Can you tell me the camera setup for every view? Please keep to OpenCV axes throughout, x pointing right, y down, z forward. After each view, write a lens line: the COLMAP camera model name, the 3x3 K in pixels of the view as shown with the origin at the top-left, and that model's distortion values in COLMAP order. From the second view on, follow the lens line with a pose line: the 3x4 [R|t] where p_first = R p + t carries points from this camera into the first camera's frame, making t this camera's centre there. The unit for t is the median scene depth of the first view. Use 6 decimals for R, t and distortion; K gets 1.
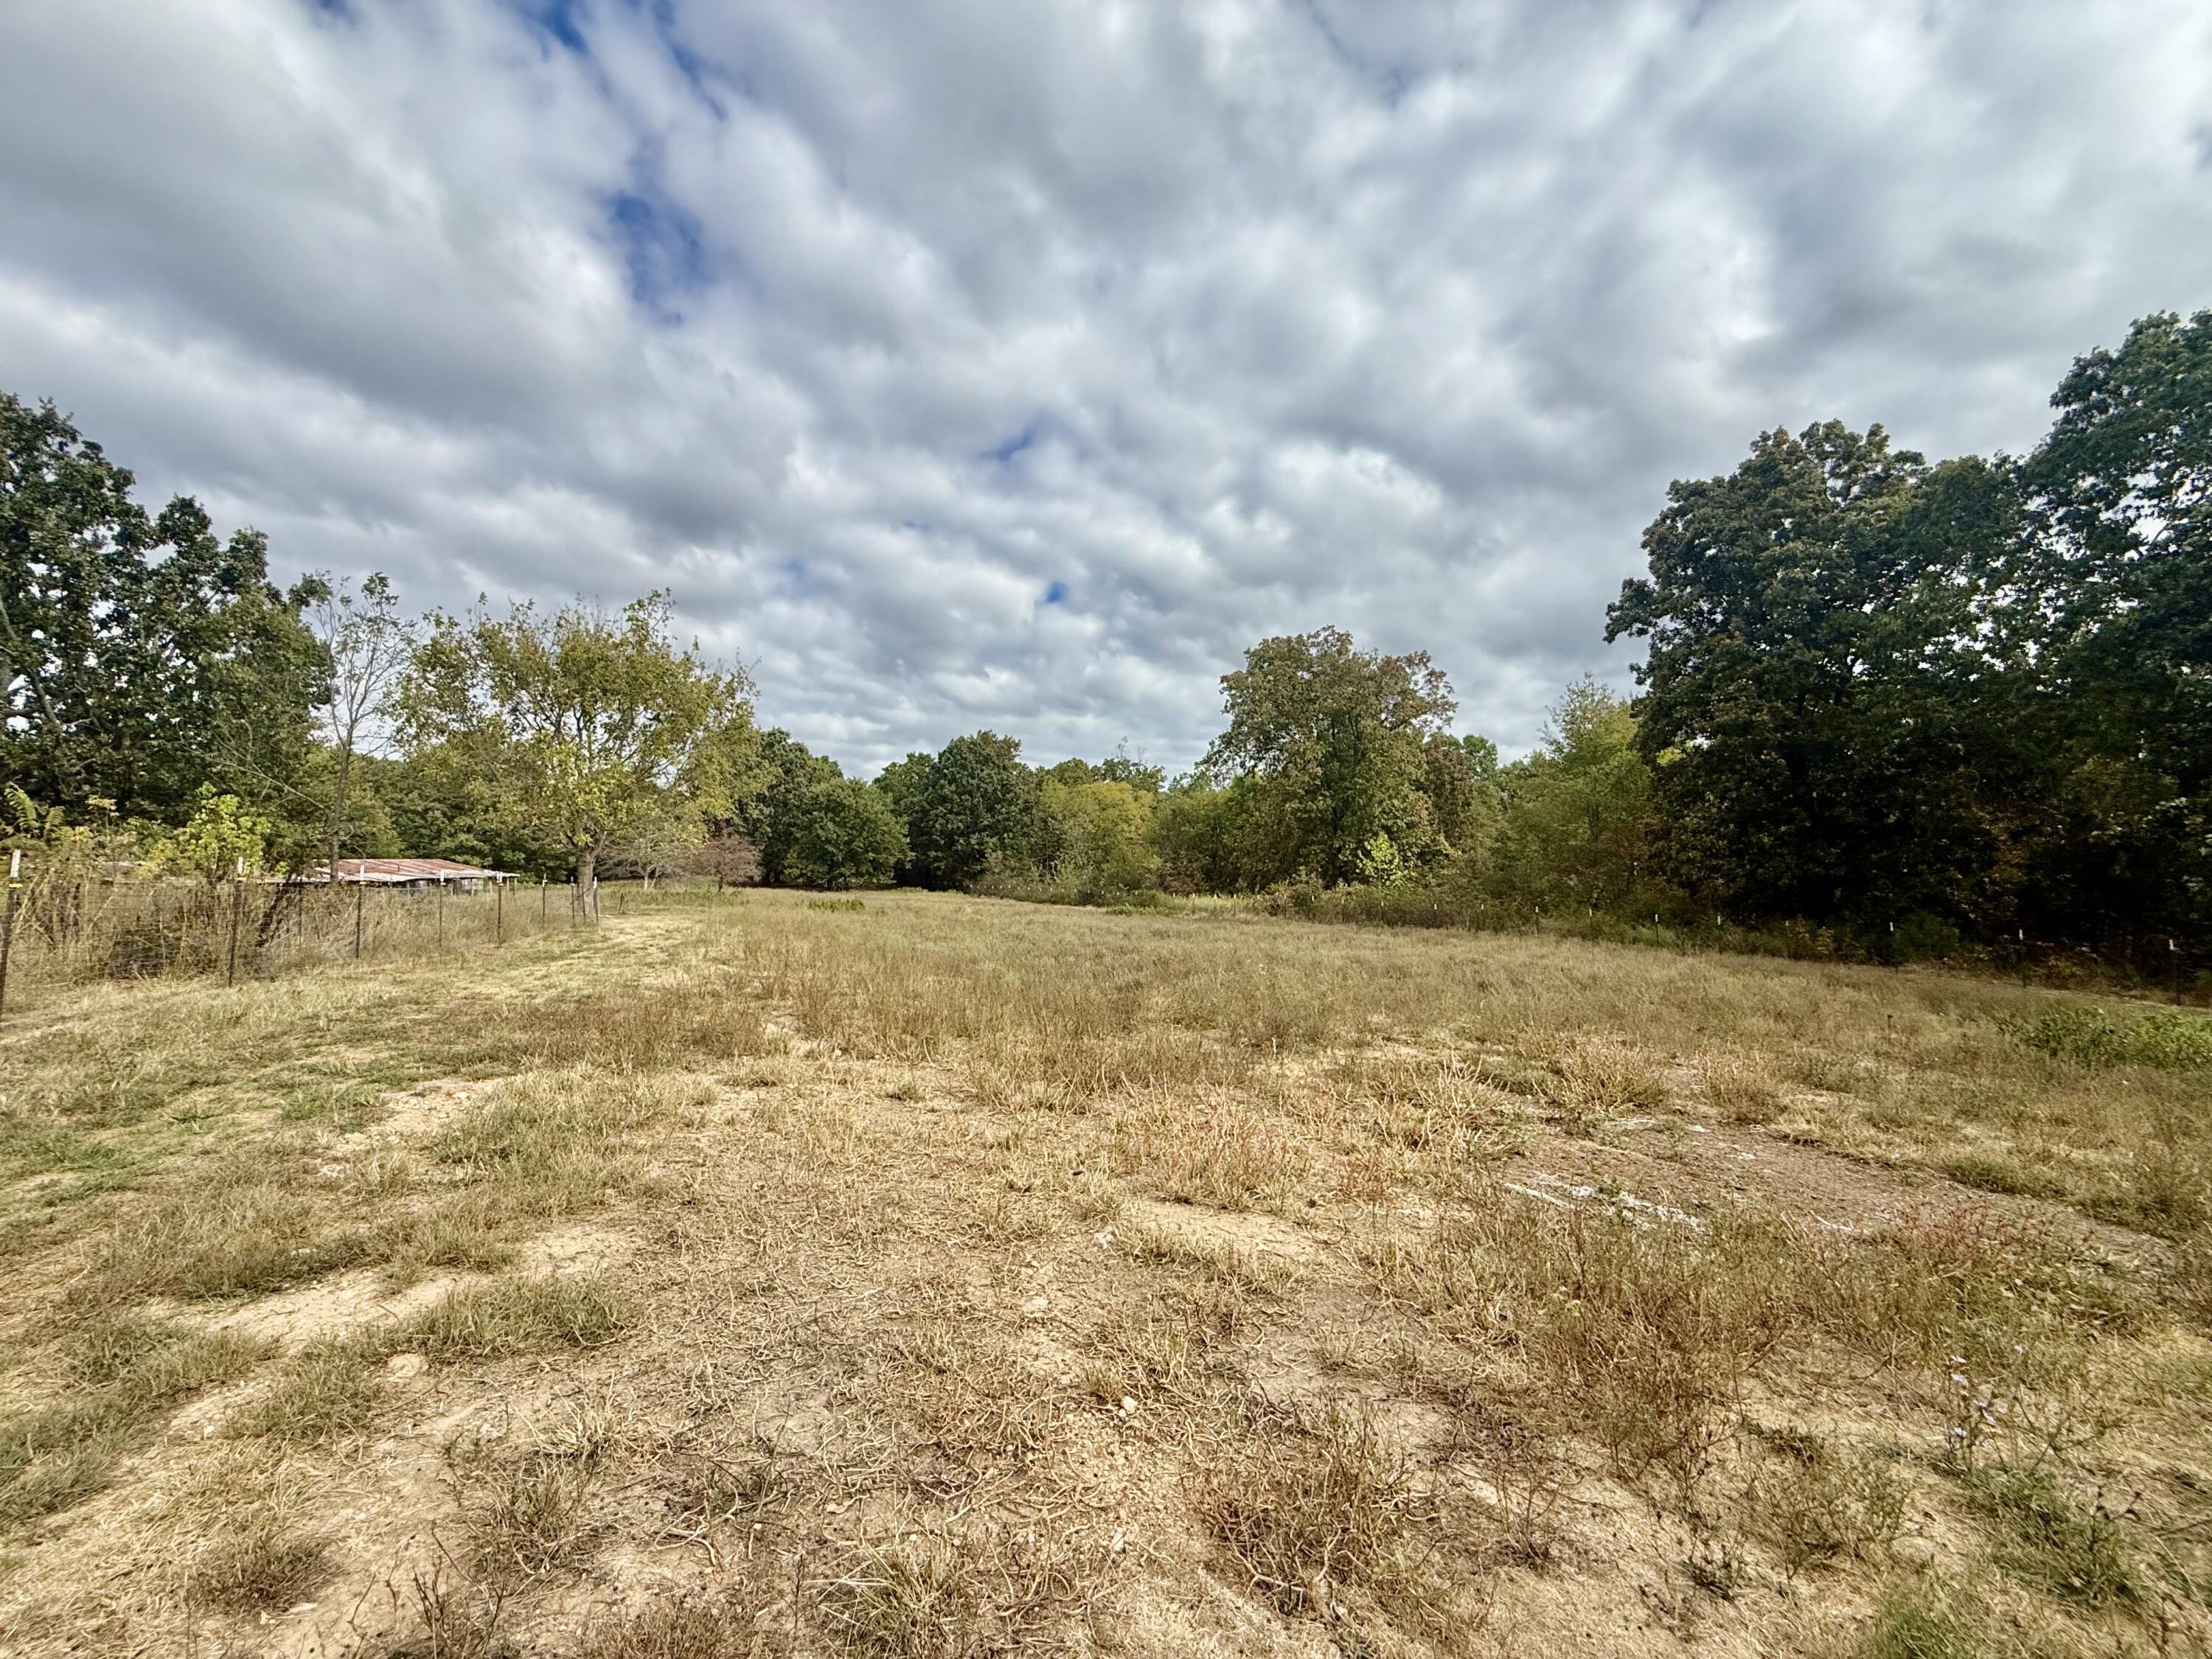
lens RADIAL K [[882.5, 0, 1106.7], [0, 882.5, 819.0], [0, 0, 1]] dist [0.003631, -0.001197]
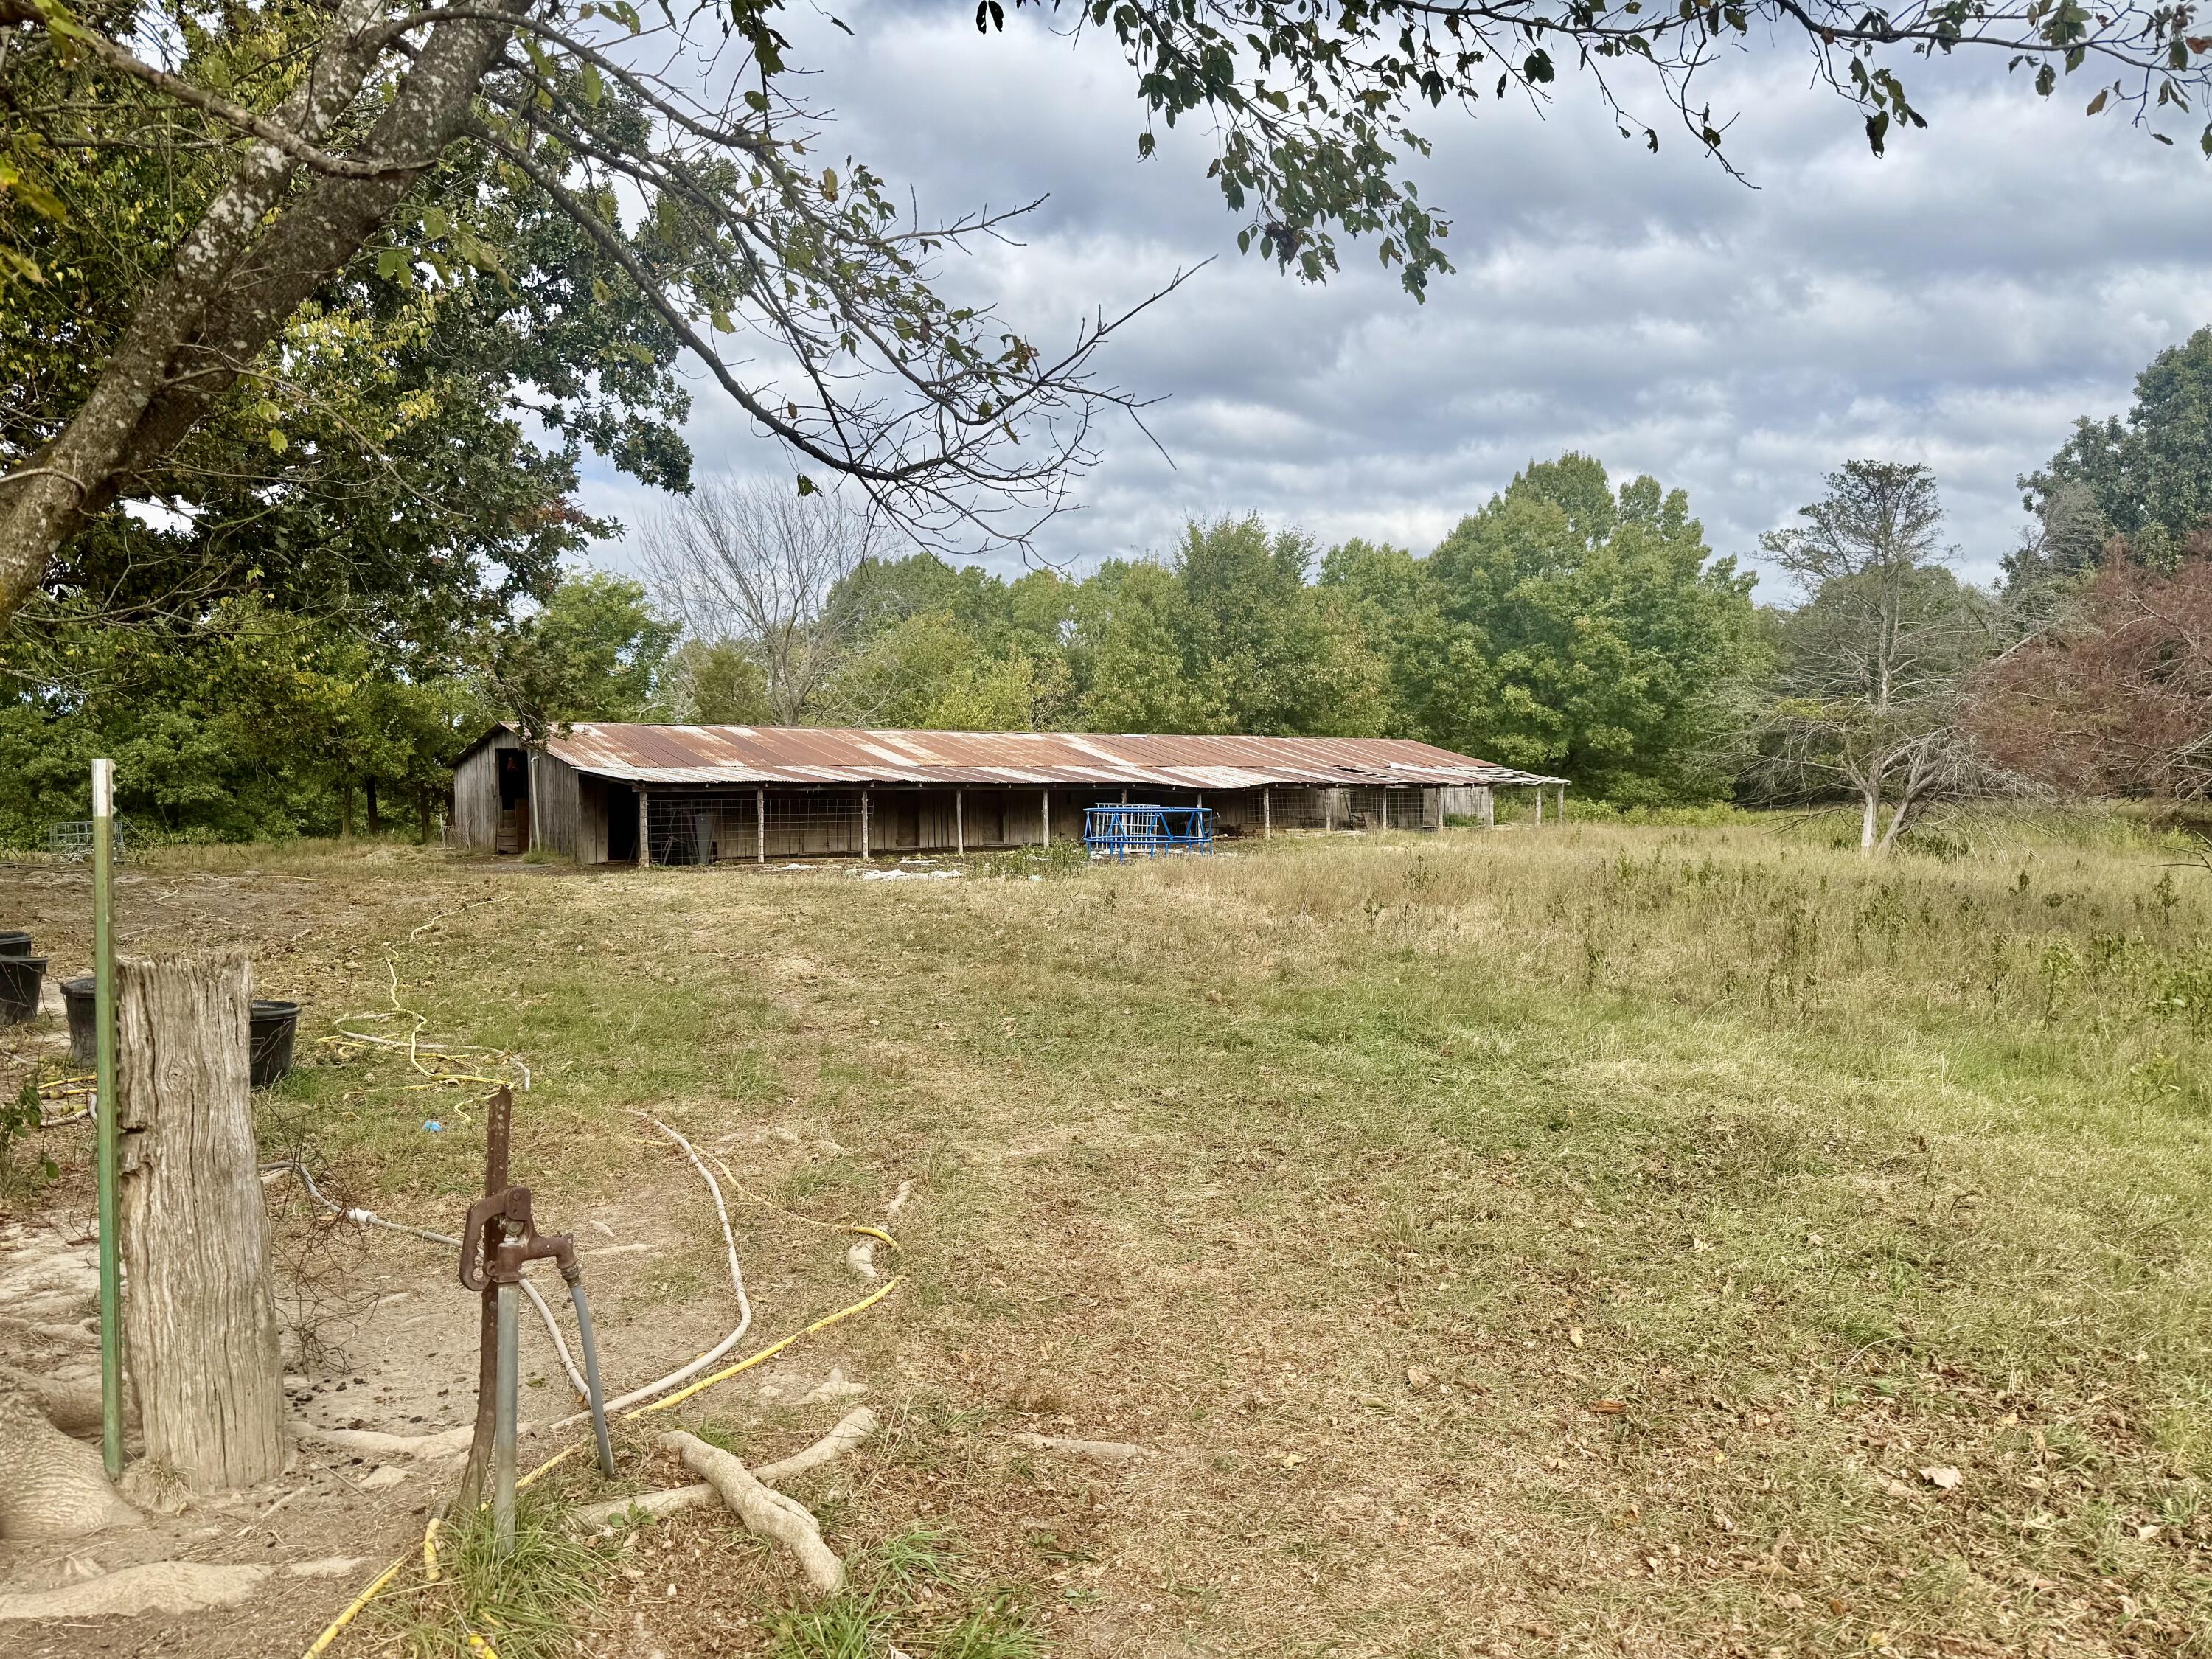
lens RADIAL K [[1551.3, 0, 1092.9], [0, 1551.3, 837.5], [0, 0, 1]] dist [0.037149, -0.031993]
pose [[0.547354, 0.051913, -0.835290, -0.172072], [0.022871, 0.996774, 0.076936, 0.025549], [0.836589, -0.061215, 0.544401, 0.369195]]
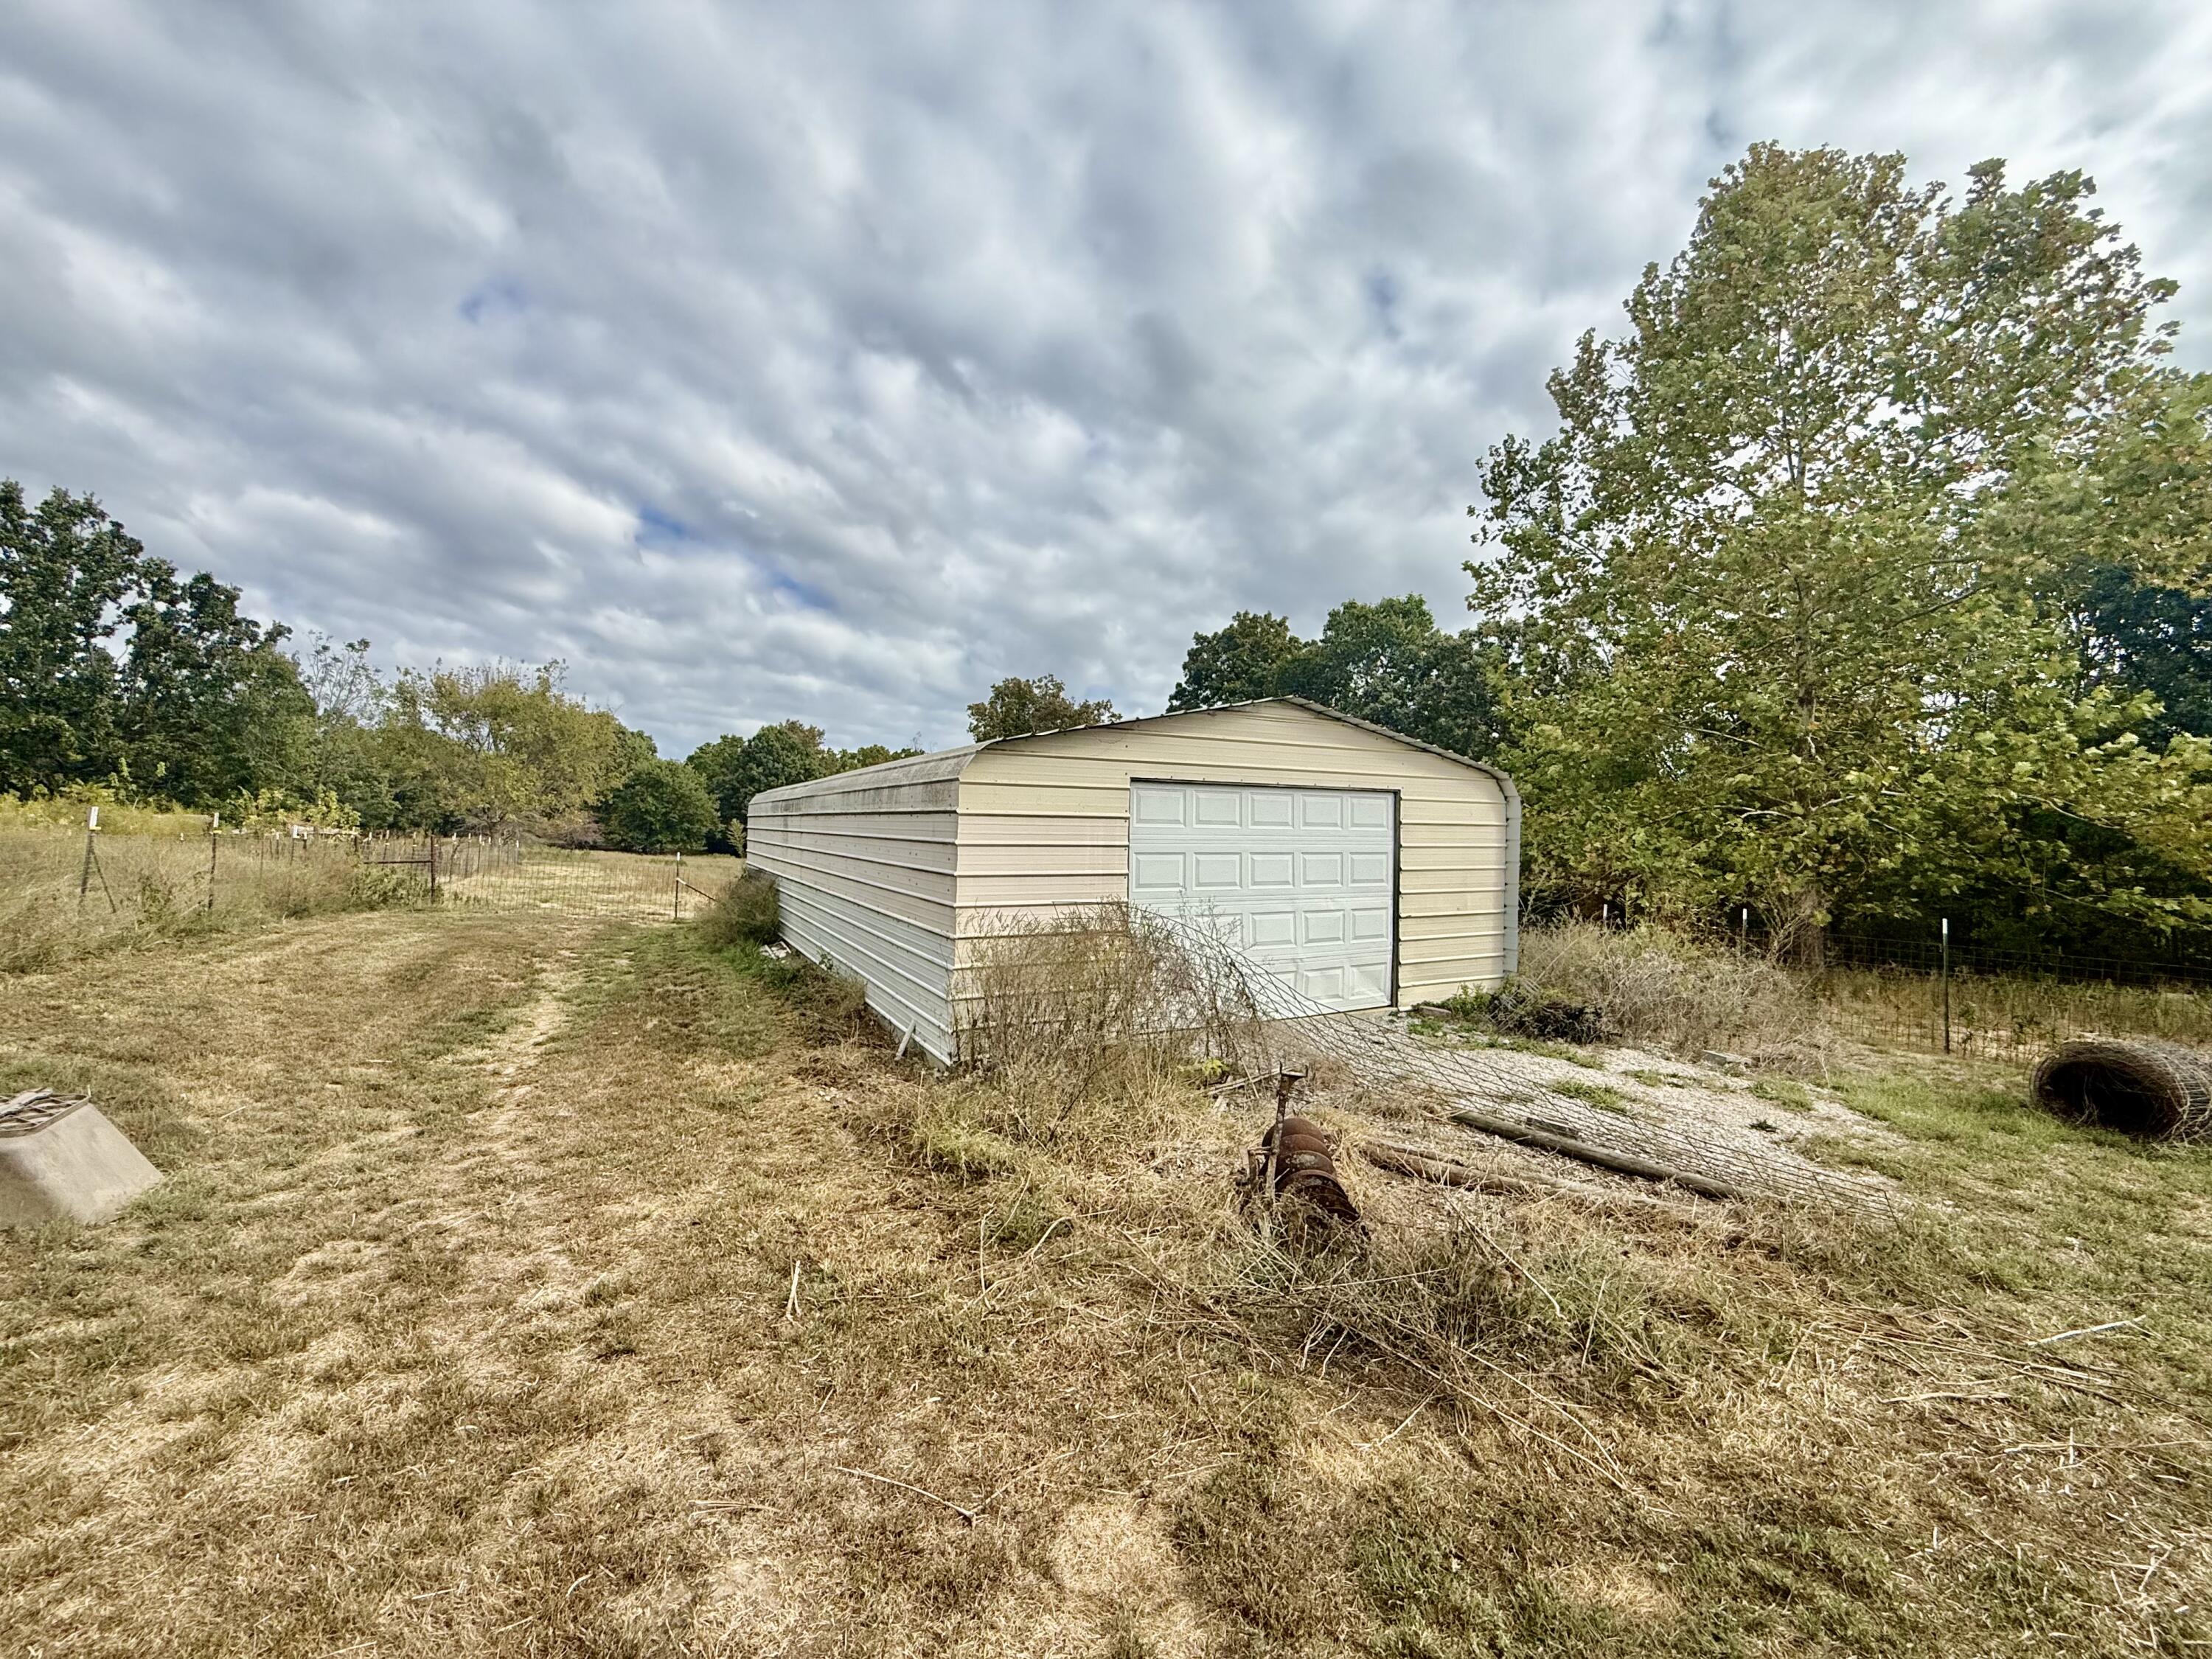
lens RADIAL K [[882.5, 0, 1106.2], [0, 882.5, 832.8], [0, 0, 1]] dist [0.003631, -0.001197]
pose [[0.980713, 0.037053, 0.191908, 0.059957], [-0.045200, 0.998245, 0.038252, -0.019687], [-0.190154, -0.046189, 0.980667, -0.269718]]
